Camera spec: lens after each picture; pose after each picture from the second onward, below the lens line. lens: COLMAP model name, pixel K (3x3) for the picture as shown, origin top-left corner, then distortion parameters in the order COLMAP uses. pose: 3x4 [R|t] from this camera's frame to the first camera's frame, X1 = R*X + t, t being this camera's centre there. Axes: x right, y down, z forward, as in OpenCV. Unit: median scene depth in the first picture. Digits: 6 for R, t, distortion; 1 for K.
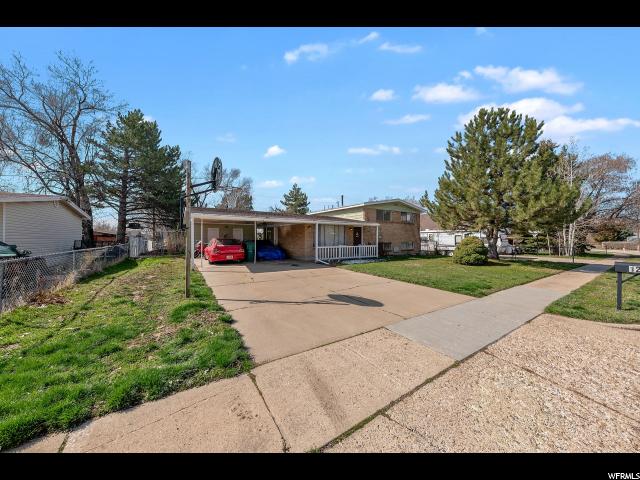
lens RADIAL K [[222.7, 0, 322.0], [0, 222.7, 230.8], [0, 0, 1]] dist [-0.000964, -0.000932]
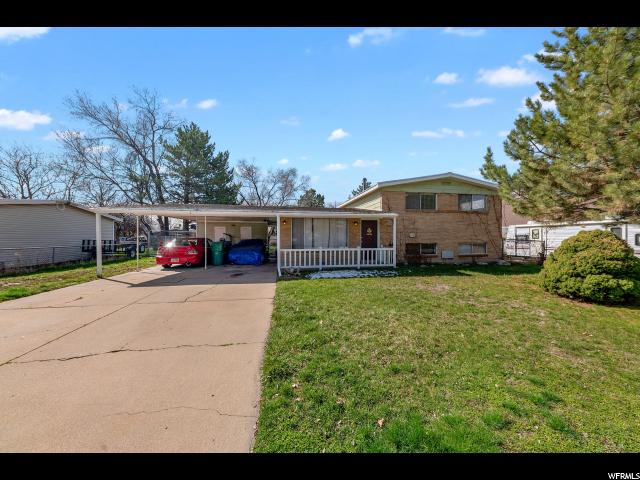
lens RADIAL K [[222.7, 0, 317.1], [0, 222.7, 234.8], [0, 0, 1]] dist [-0.000964, -0.000932]
pose [[0.916050, -0.008464, -0.400976, 0.295248], [0.017113, 0.999692, 0.017994, 0.011997], [0.400700, -0.023345, 0.915912, 0.331470]]
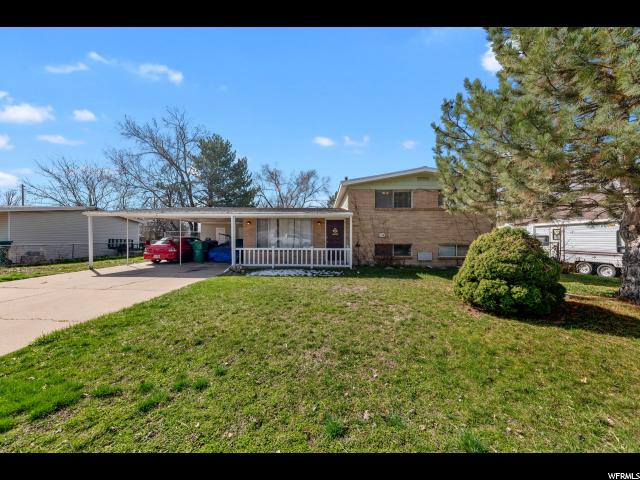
lens RADIAL K [[222.7, 0, 315.3], [0, 222.7, 237.0], [0, 0, 1]] dist [-0.000964, -0.000932]
pose [[0.825083, -0.004173, -0.564996, 0.505263], [0.018037, 0.999658, 0.018957, 0.020482], [0.564724, -0.025832, 0.824876, 0.434214]]
